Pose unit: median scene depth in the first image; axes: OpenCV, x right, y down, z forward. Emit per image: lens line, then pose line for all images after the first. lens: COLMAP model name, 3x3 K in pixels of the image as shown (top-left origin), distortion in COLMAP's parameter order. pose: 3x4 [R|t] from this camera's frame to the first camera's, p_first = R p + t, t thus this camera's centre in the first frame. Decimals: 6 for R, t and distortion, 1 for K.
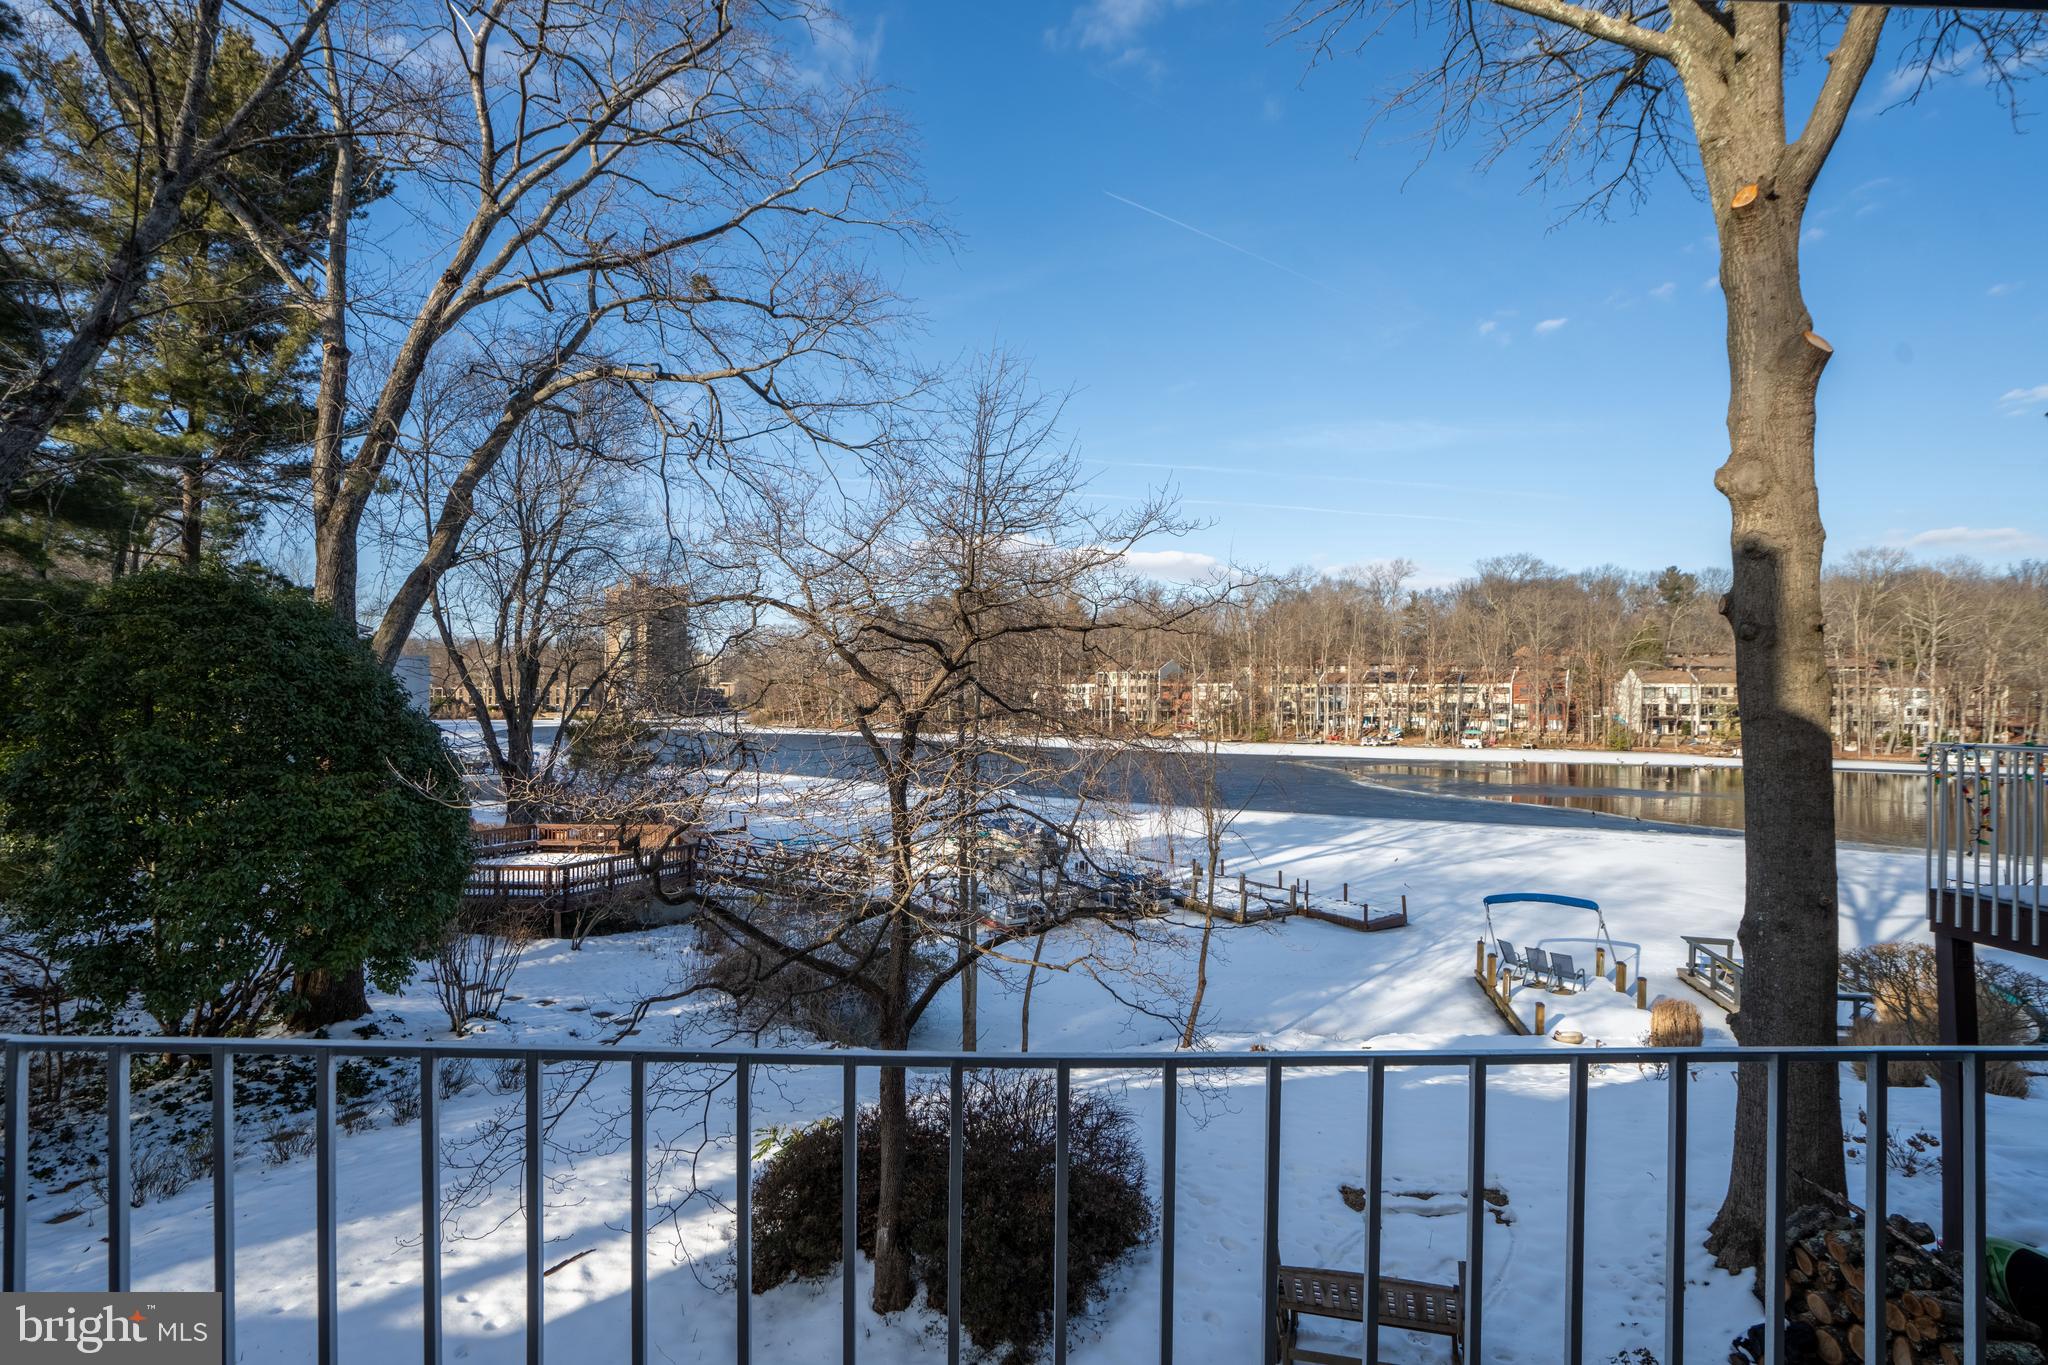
lens RADIAL K [[948.3, 0, 1014.5], [0, 948.3, 690.9], [0, 0, 1]] dist [-0.061415, 0.024604]
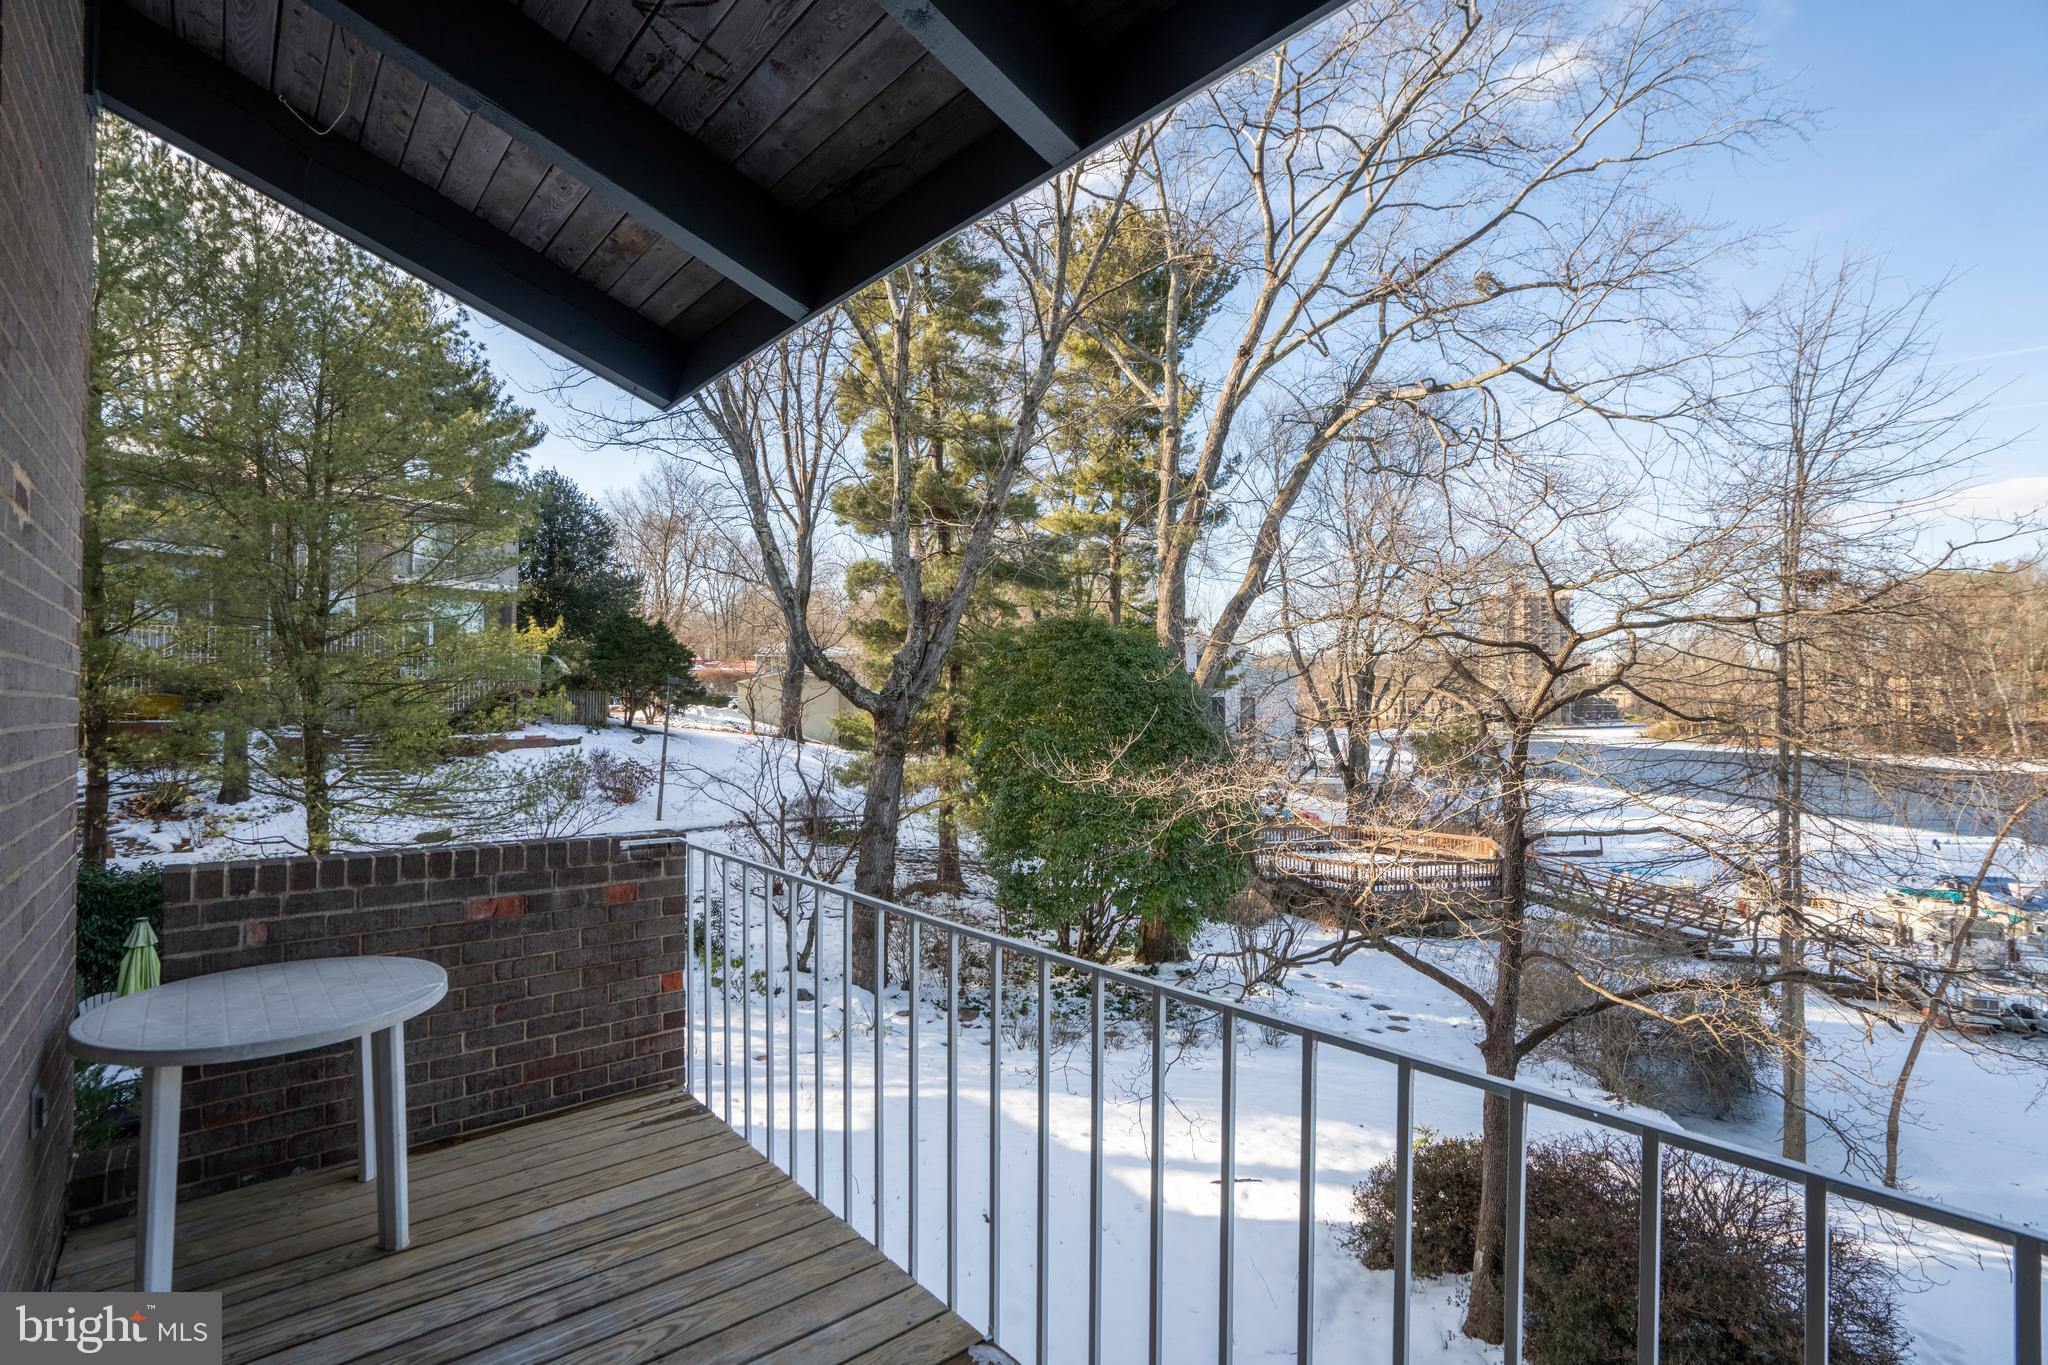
lens RADIAL K [[948.3, 0, 1014.5], [0, 948.3, 690.9], [0, 0, 1]] dist [-0.061415, 0.024604]
pose [[0.640016, -0.013257, -0.768248, 0.109309], [0.005439, 0.999904, -0.012723, 0.000638], [0.768343, 0.003964, 0.640026, 0.004486]]
